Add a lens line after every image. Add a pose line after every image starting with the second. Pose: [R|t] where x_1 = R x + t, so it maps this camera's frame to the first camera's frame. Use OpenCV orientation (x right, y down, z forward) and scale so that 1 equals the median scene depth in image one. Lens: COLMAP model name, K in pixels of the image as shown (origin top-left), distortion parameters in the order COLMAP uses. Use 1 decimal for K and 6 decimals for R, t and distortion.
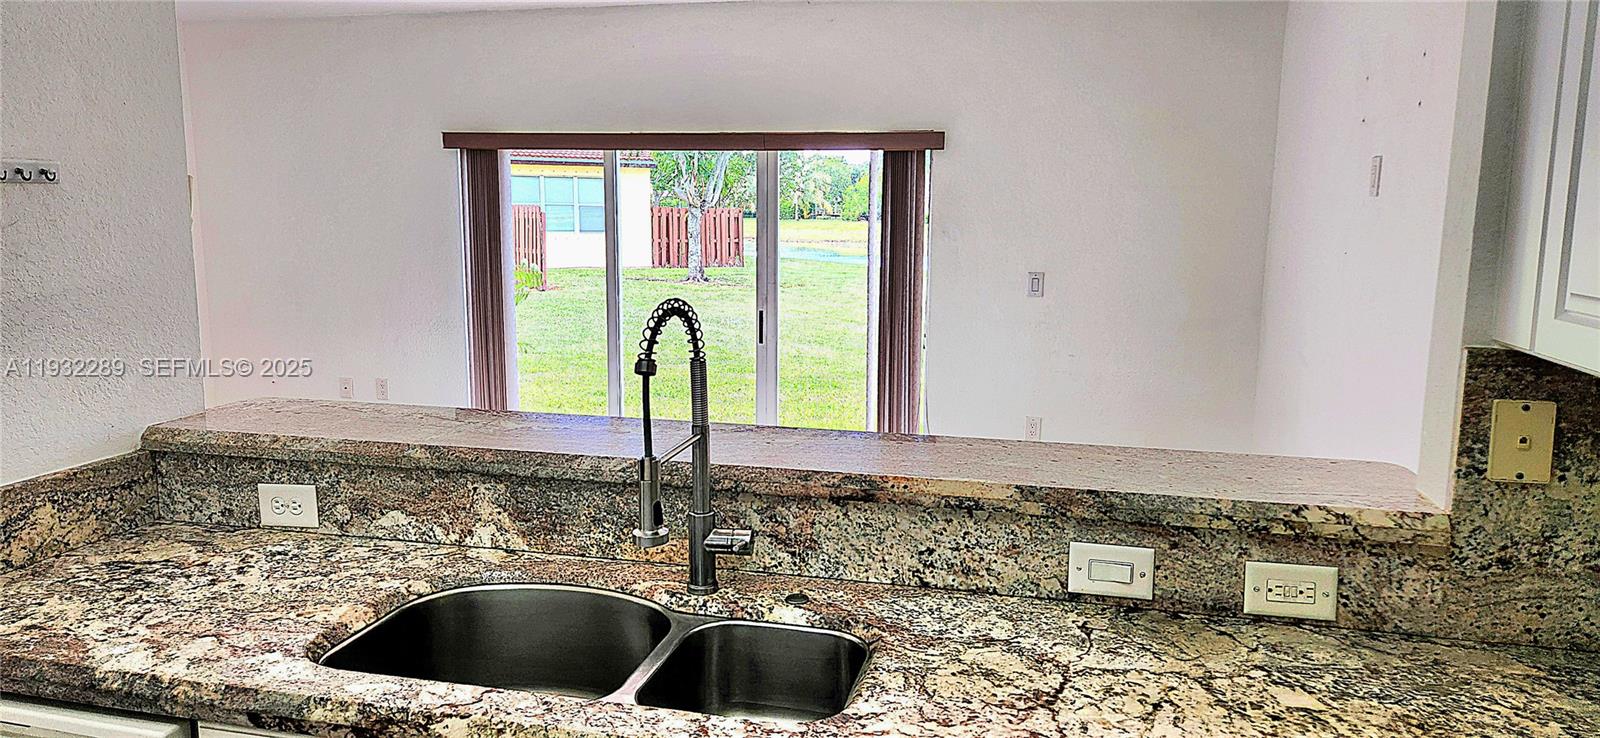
lens RADIAL K [[1058.9, 0, 788.1], [0, 1058.9, 359.7], [0, 0, 1]] dist [0.075639, -0.067440]
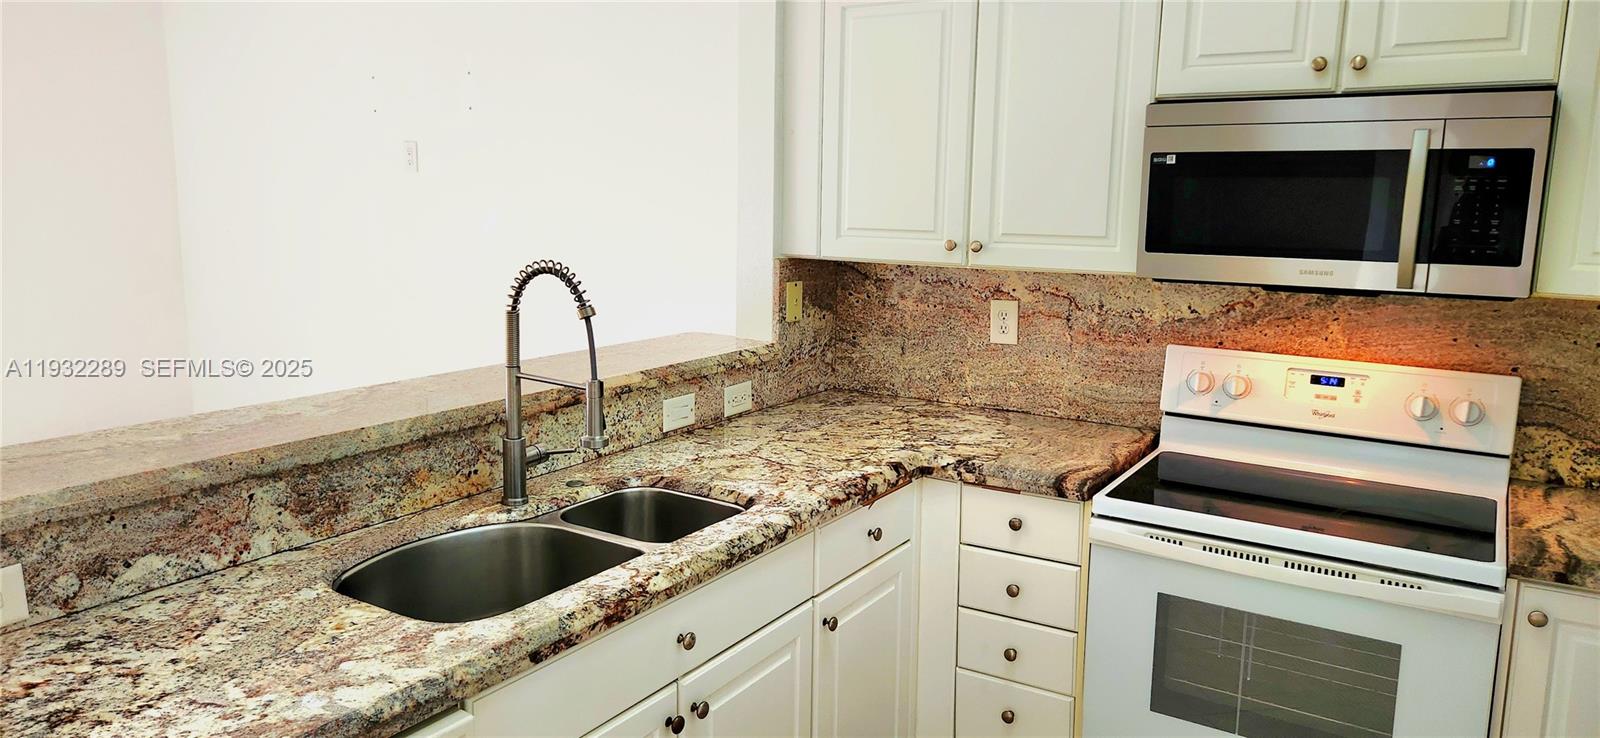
lens RADIAL K [[1058.9, 0, 788.1], [0, 1058.9, 359.7], [0, 0, 1]] dist [0.075639, -0.067440]
pose [[0.320656, -0.153481, 0.934678, -1.073073], [0.119989, 0.985417, 0.120649, -0.052346], [-0.939565, 0.073464, 0.334396, 0.284930]]
